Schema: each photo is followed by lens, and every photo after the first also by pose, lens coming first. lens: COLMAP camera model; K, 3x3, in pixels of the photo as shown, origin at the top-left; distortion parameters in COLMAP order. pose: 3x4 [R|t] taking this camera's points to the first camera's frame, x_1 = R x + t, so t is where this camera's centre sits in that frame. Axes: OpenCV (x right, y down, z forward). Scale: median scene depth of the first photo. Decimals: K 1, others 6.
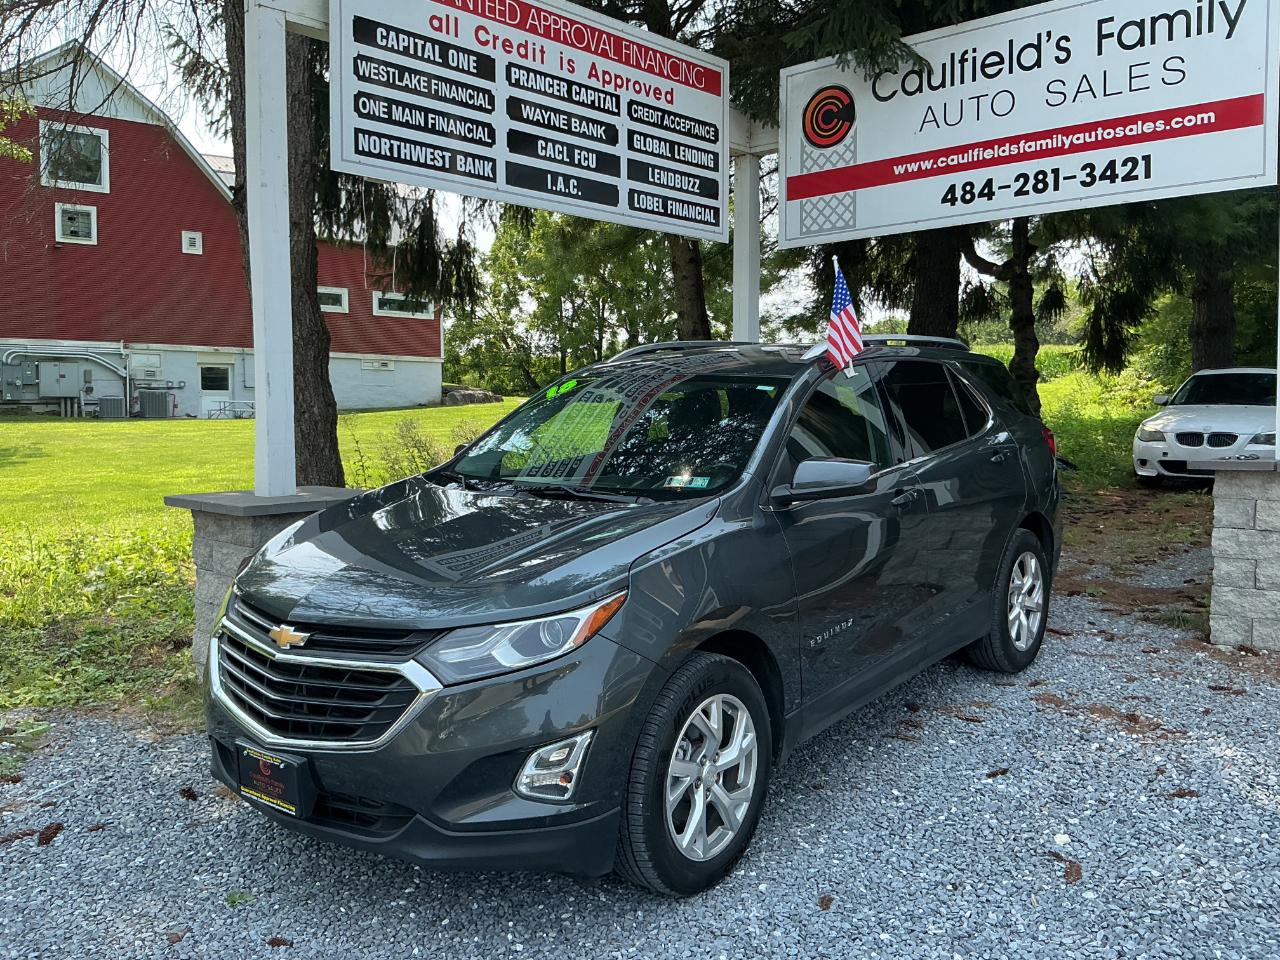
lens RADIAL K [[1071.1, 0, 639.0], [0, 1071.1, 481.1], [0, 0, 1]] dist [0.158579, -0.357026]
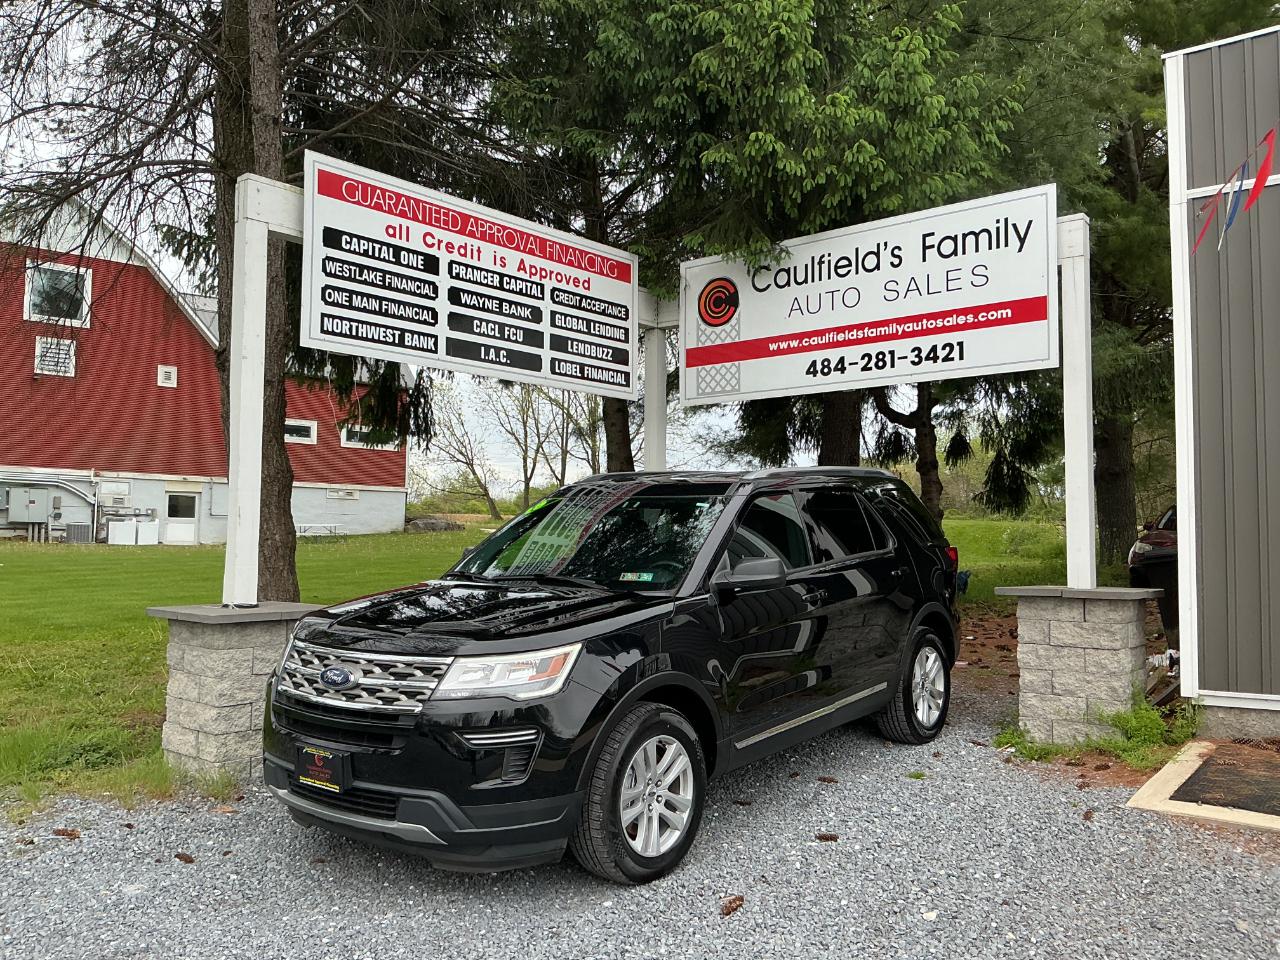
lens RADIAL K [[1065.0, 0, 641.0], [0, 1065.0, 483.2], [0, 0, 1]] dist [0.168072, -0.376454]
pose [[0.999380, 0.013003, 0.032711, 0.056695], [-0.009014, 0.992823, -0.119254, 0.012178], [-0.034027, 0.118886, 0.992325, -0.184165]]
